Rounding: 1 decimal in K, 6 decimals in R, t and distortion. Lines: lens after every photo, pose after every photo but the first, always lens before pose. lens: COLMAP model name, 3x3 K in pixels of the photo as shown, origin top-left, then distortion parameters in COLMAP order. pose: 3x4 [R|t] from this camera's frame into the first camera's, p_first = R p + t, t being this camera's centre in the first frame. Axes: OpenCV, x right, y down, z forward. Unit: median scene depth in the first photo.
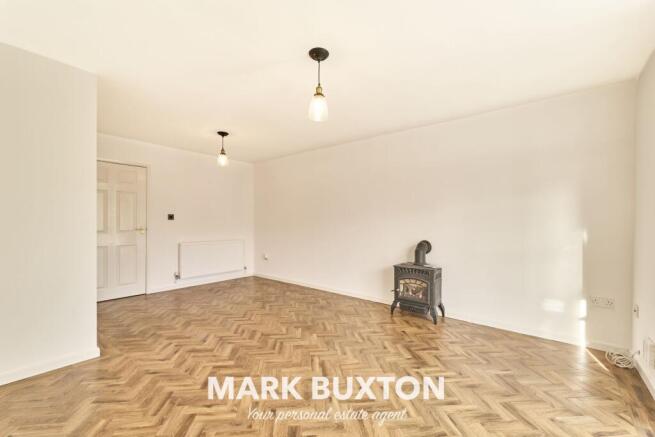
lens RADIAL K [[267.3, 0, 326.7], [0, 267.3, 221.3], [0, 0, 1]] dist [0.001606, 0.000067]
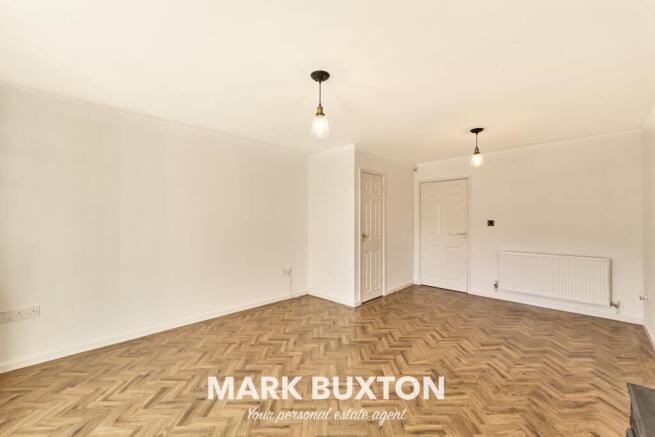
lens RADIAL K [[267.3, 0, 326.7], [0, 267.3, 221.3], [0, 0, 1]] dist [0.001606, 0.000067]
pose [[-0.068334, 0.003376, -0.997657, 0.627550], [0.001275, 0.999994, 0.003297, -0.038071], [0.997662, -0.001046, -0.068338, 0.680841]]
